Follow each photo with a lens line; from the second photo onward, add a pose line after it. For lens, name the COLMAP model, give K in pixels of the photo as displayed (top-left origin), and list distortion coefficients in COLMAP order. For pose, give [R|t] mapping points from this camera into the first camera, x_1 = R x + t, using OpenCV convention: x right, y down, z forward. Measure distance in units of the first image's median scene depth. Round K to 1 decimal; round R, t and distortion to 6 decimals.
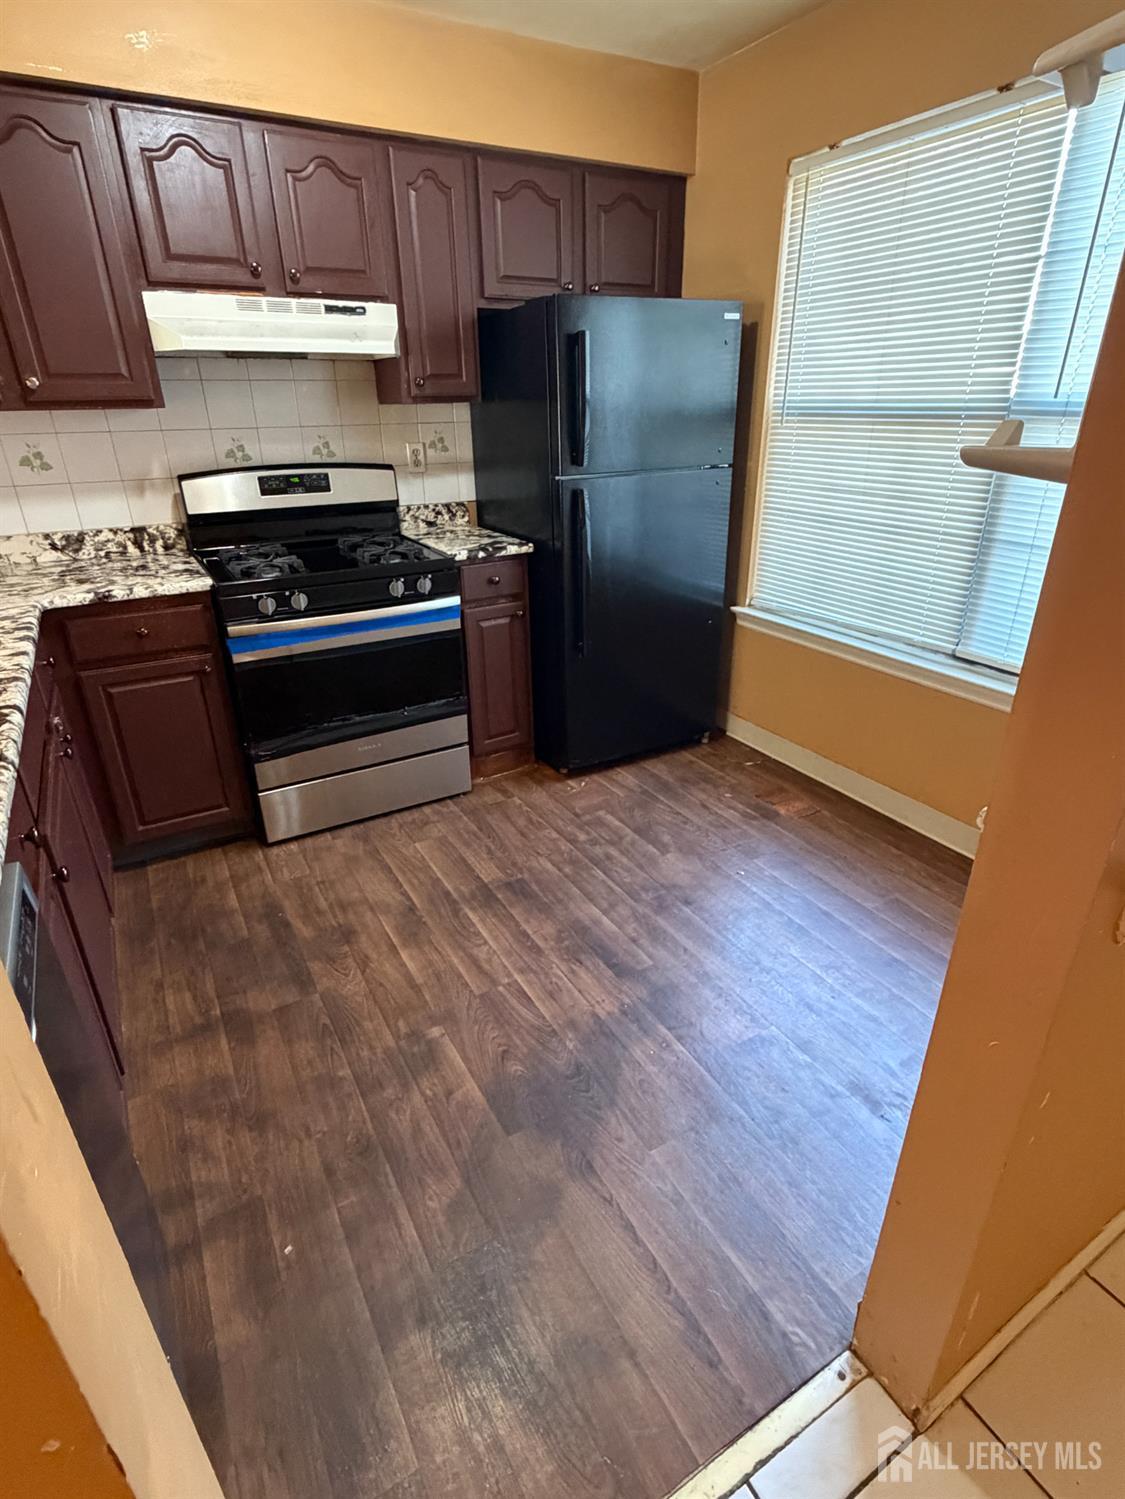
lens RADIAL K [[750.0, 0, 565.2], [0, 750.0, 749.2], [0, 0, 1]] dist [0.002669, -0.000735]
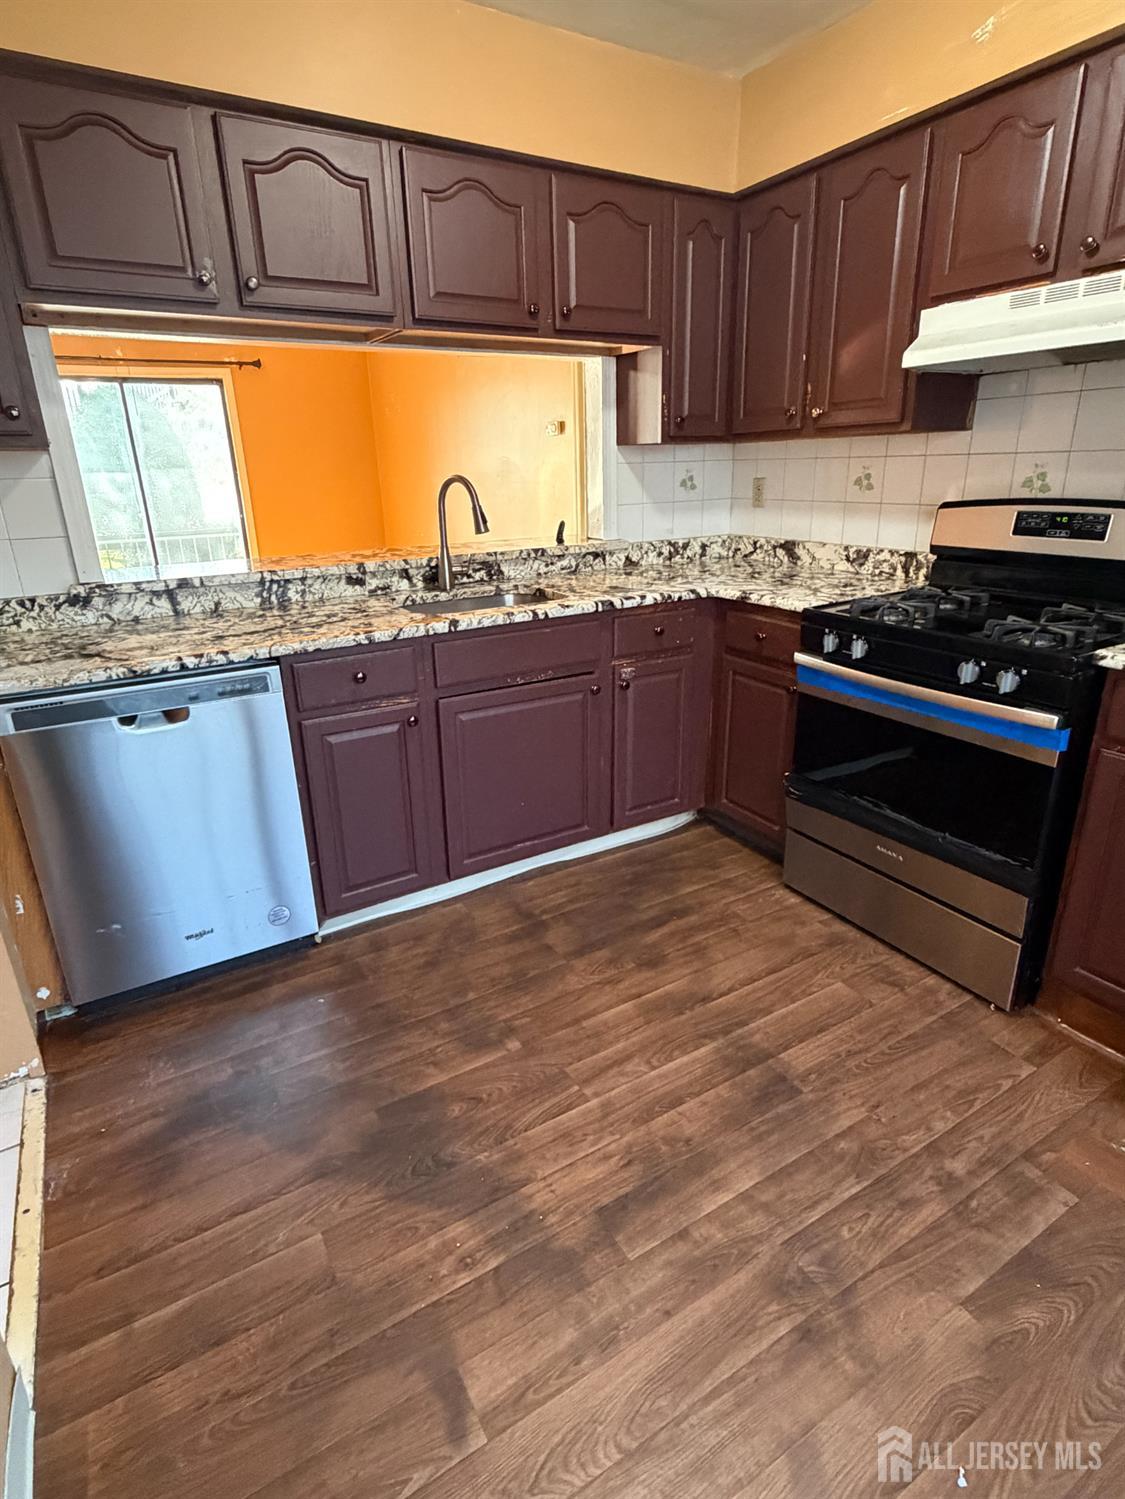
lens RADIAL K [[786.4, 0, 566.9], [0, 786.4, 748.1], [0, 0, 1]] dist [0.001534, 0.001268]
pose [[0.012446, 0.352764, -0.935630, 0.490847], [-0.396295, 0.860818, 0.319285, -0.238975], [0.918039, 0.366811, 0.150512, 0.562295]]
